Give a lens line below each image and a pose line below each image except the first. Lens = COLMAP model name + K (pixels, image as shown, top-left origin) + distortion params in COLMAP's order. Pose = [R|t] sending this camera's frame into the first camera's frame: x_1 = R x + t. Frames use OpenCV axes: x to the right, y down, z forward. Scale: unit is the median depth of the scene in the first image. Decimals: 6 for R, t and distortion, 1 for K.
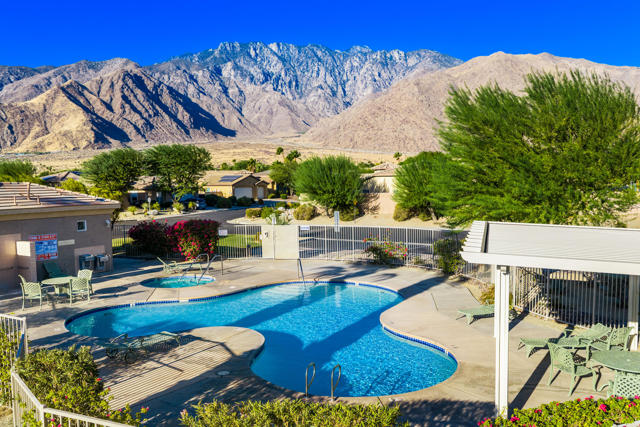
lens RADIAL K [[533.1, 0, 321.1], [0, 533.1, 220.1], [0, 0, 1]] dist [0.011788, -0.018174]
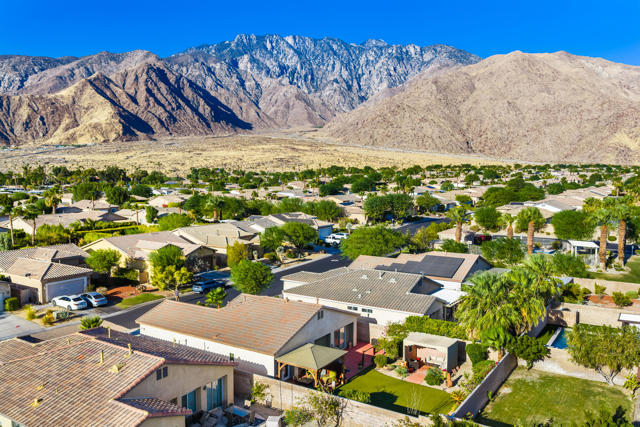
lens RADIAL K [[533.1, 0, 321.1], [0, 533.1, 220.1], [0, 0, 1]] dist [0.011788, -0.018174]
pose [[0.999626, 0.019778, -0.018887, -0.009349], [-0.019513, 0.999710, 0.014109, -0.001268], [0.019161, -0.013735, 0.999722, -0.019246]]
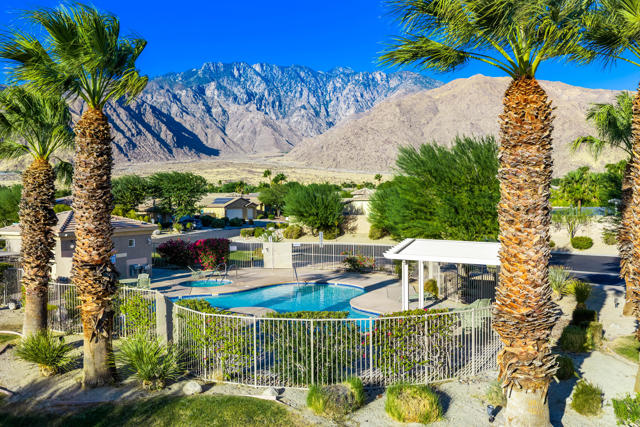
lens RADIAL K [[533.1, 0, 321.1], [0, 533.1, 220.1], [0, 0, 1]] dist [0.011788, -0.018174]
pose [[0.999499, -0.000146, 0.031662, -0.000089], [0.001275, 0.999364, -0.035647, 0.000013], [-0.031636, 0.035669, 0.998863, -0.002221]]
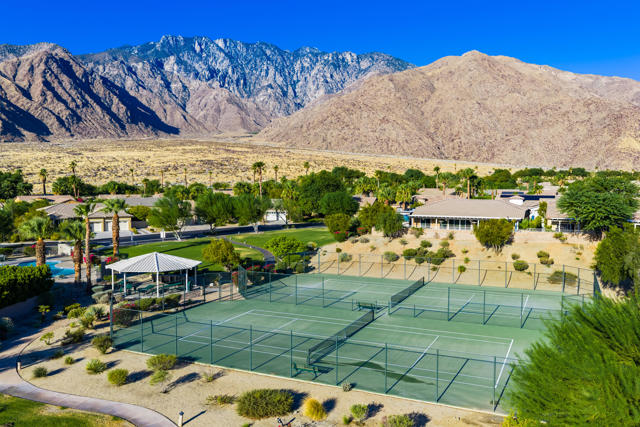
lens RADIAL K [[533.1, 0, 321.1], [0, 533.1, 220.1], [0, 0, 1]] dist [0.011788, -0.018174]
pose [[0.994128, 0.012773, 0.107454, -0.019136], [-0.011986, 0.999896, -0.007967, -0.009500], [-0.107545, 0.006632, 0.994178, 0.090287]]
